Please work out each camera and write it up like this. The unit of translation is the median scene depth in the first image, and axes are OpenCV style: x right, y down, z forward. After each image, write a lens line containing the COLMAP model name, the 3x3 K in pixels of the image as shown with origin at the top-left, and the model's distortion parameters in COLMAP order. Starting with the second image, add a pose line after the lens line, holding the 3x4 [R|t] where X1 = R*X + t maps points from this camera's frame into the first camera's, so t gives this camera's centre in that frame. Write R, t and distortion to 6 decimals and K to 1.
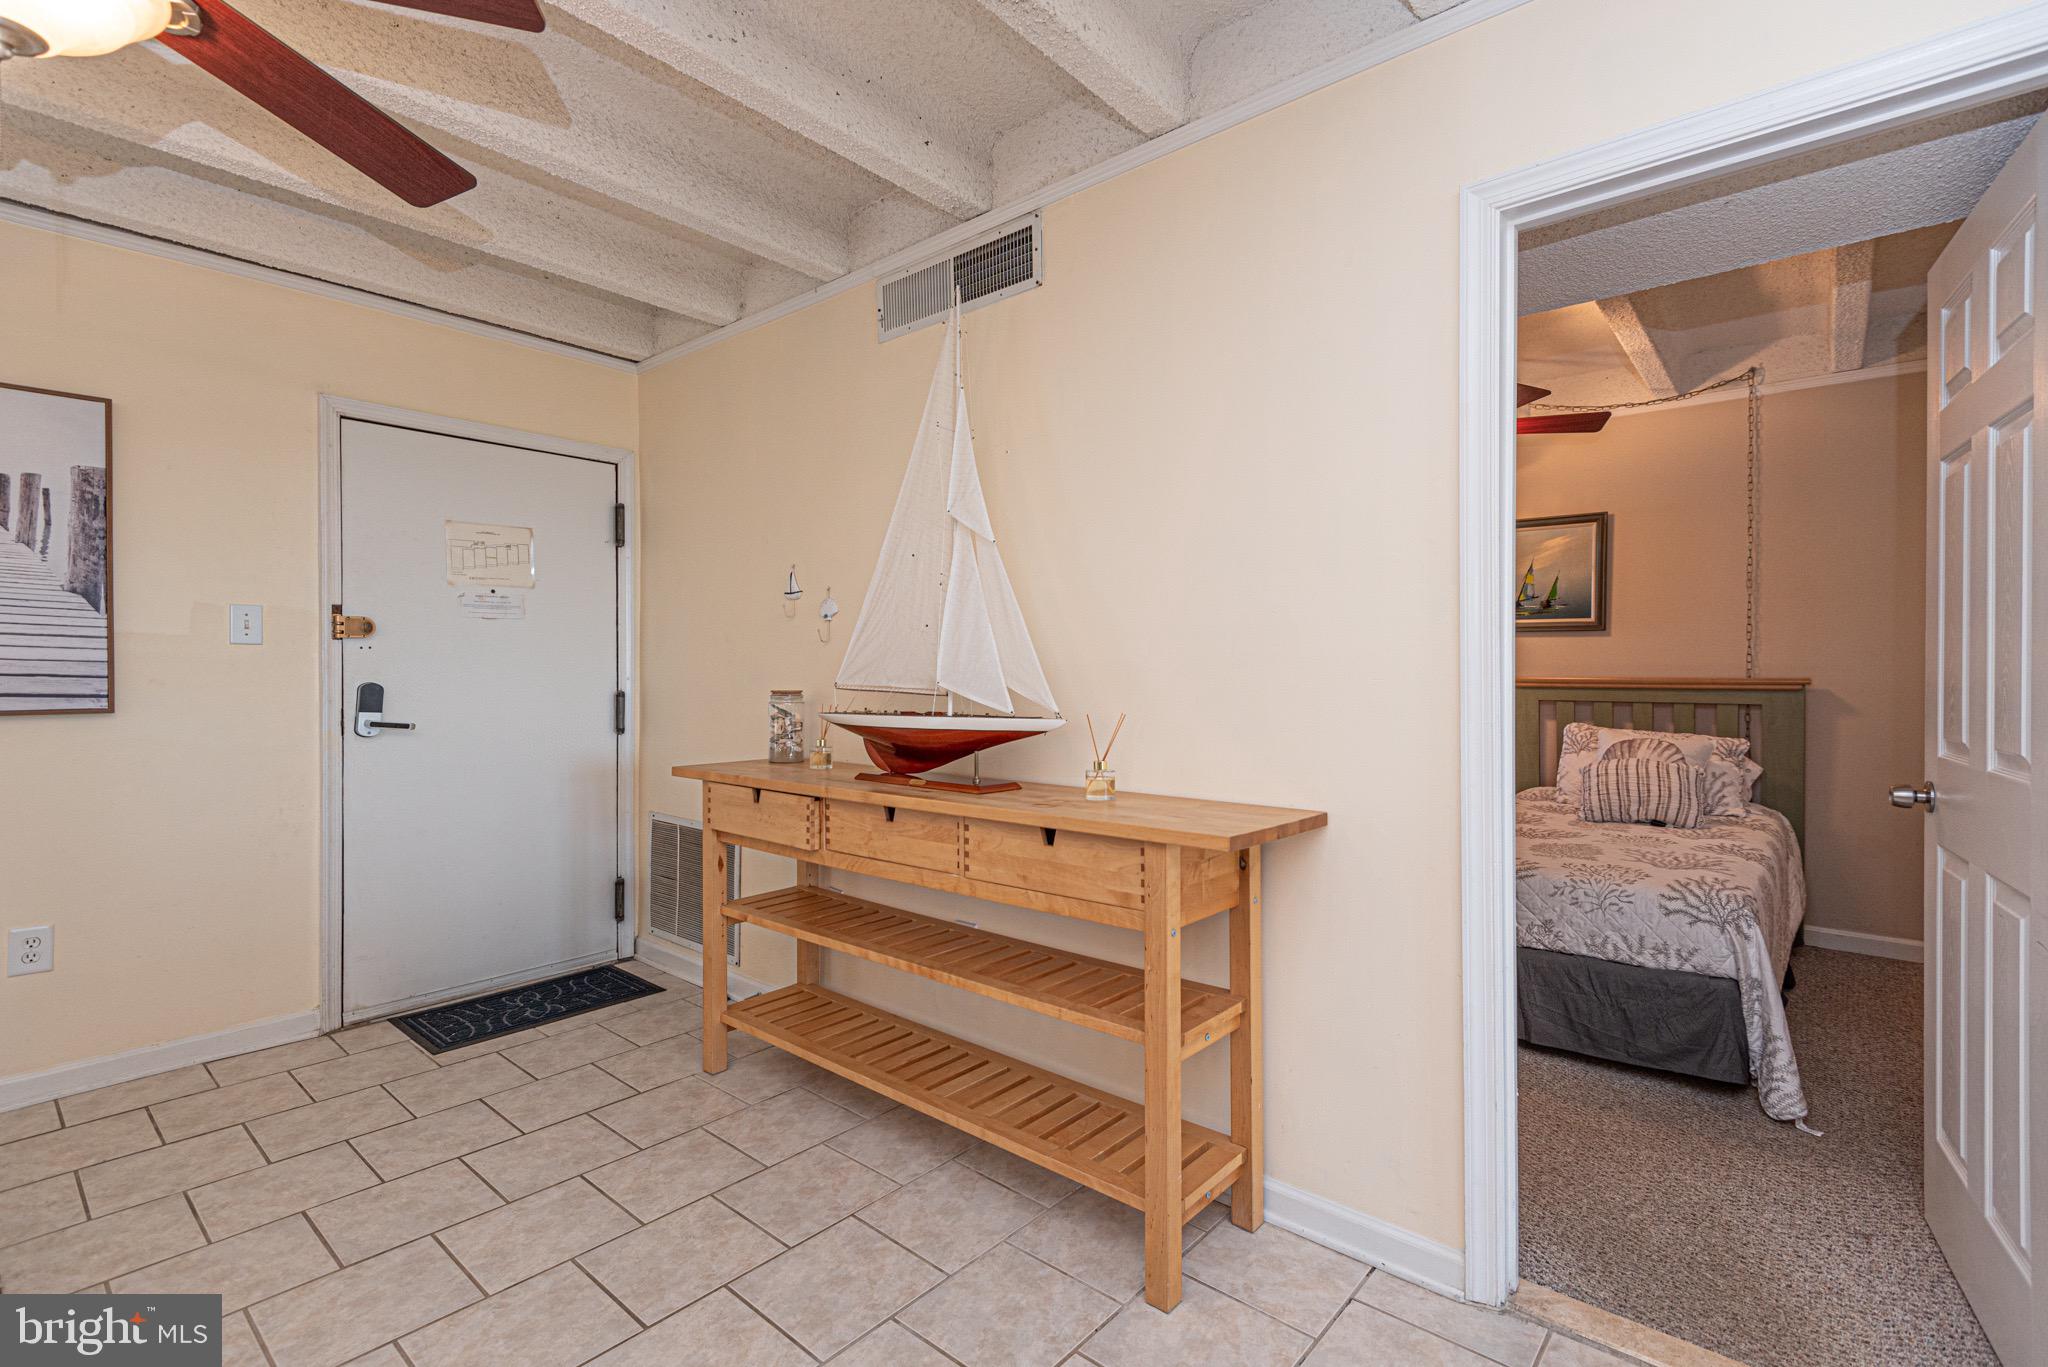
lens RADIAL K [[952.3, 0, 1017.7], [0, 952.3, 672.9], [0, 0, 1]] dist [0.005205, -0.000904]
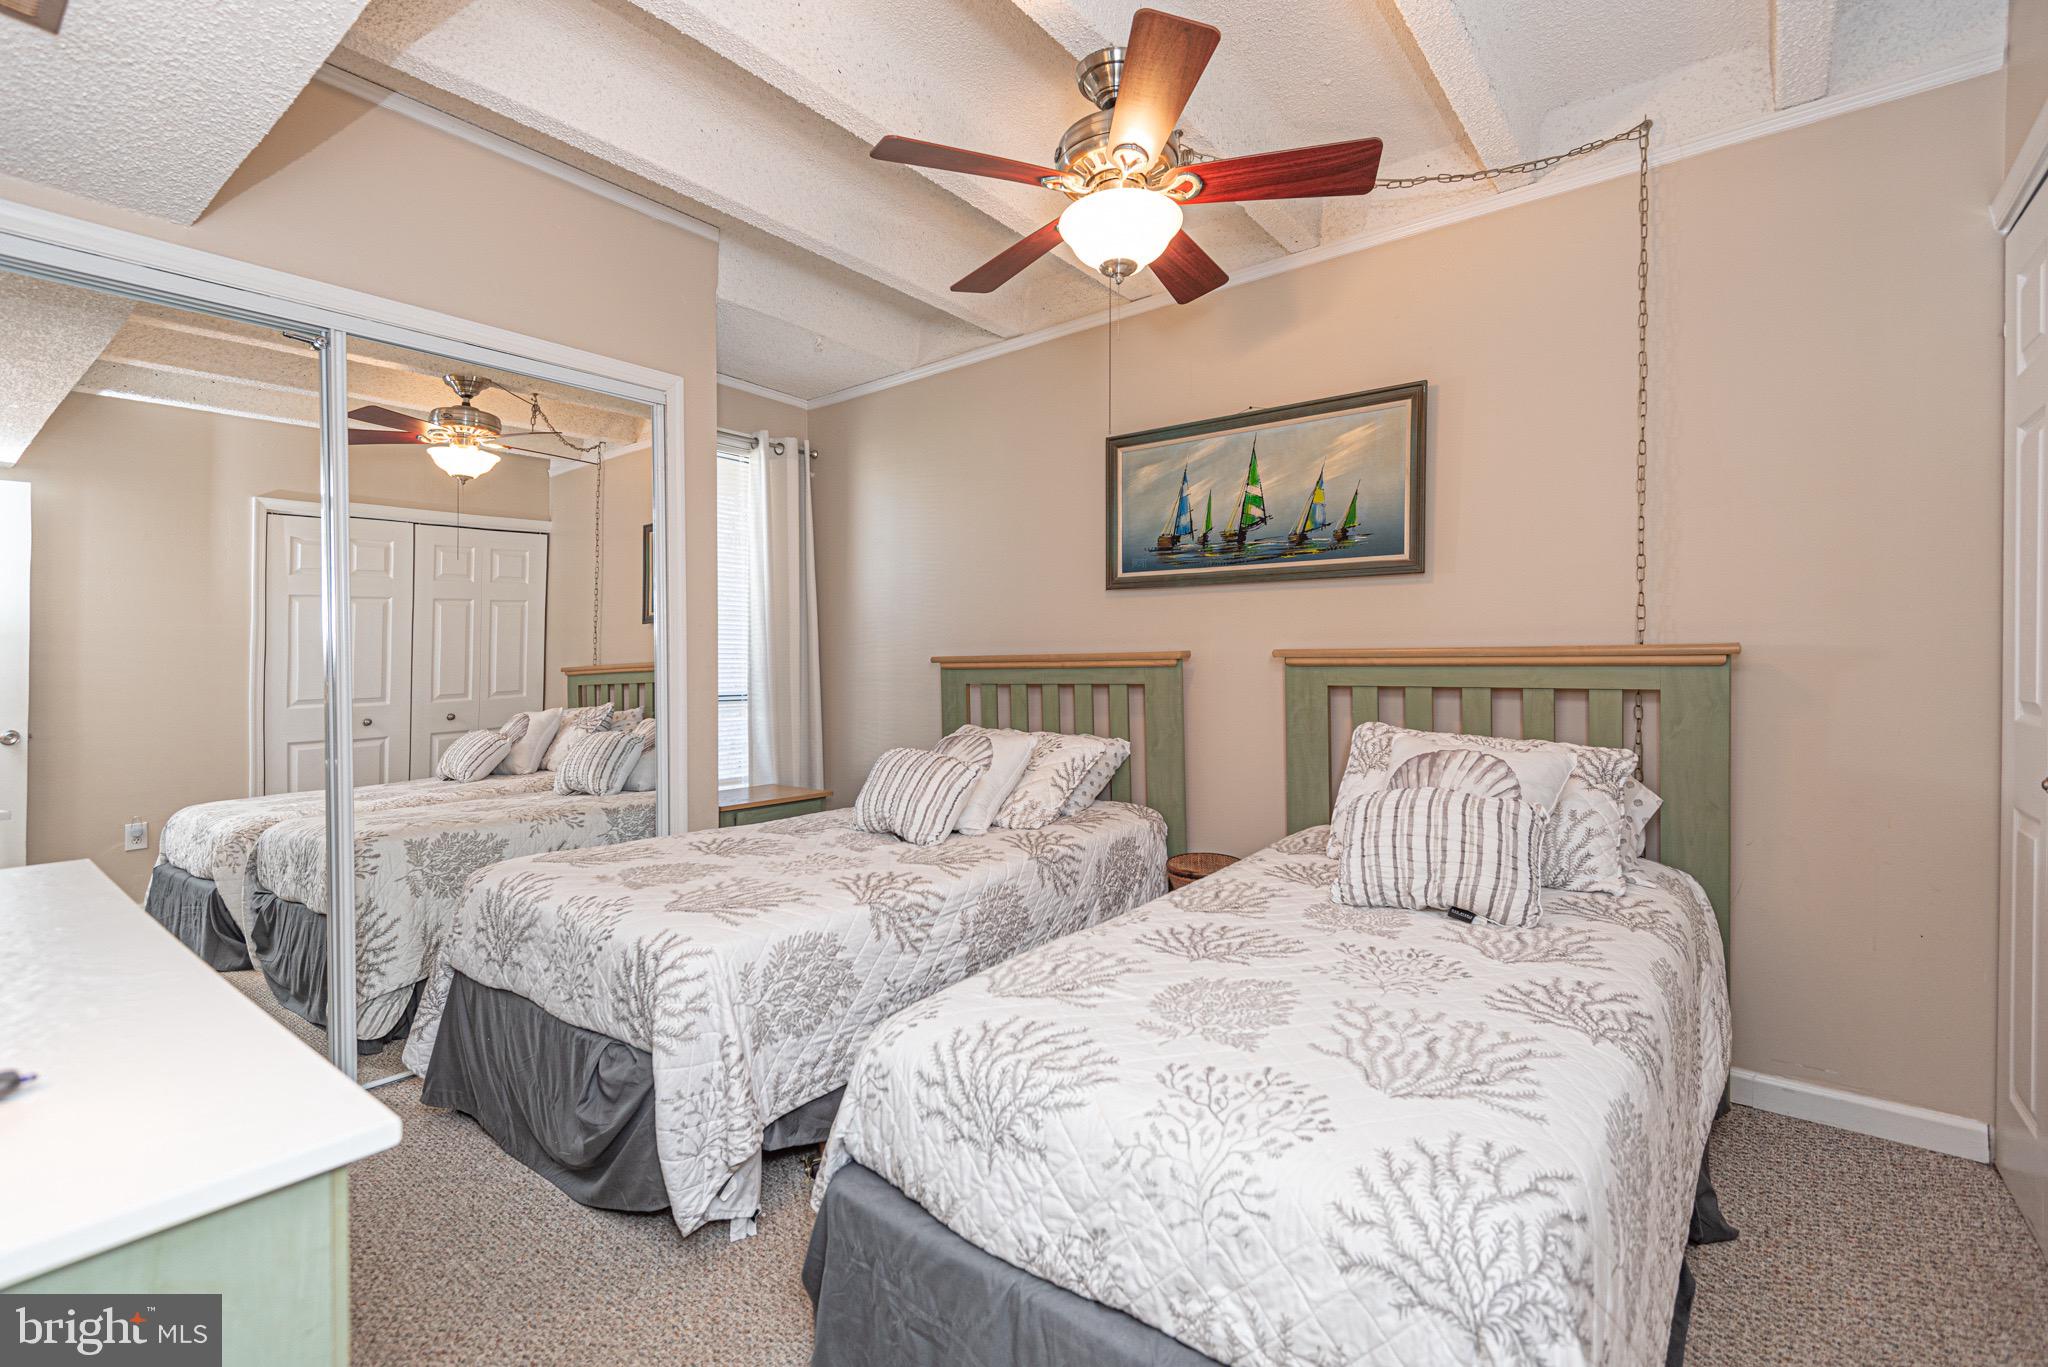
lens RADIAL K [[952.3, 0, 1025.5], [0, 952.3, 670.9], [0, 0, 1]] dist [0.005205, -0.000904]
pose [[0.999005, -0.005207, 0.044292, 0.385110], [0.005059, 0.999981, 0.003449, 0.018944], [-0.044309, -0.003221, 0.999013, 0.457259]]
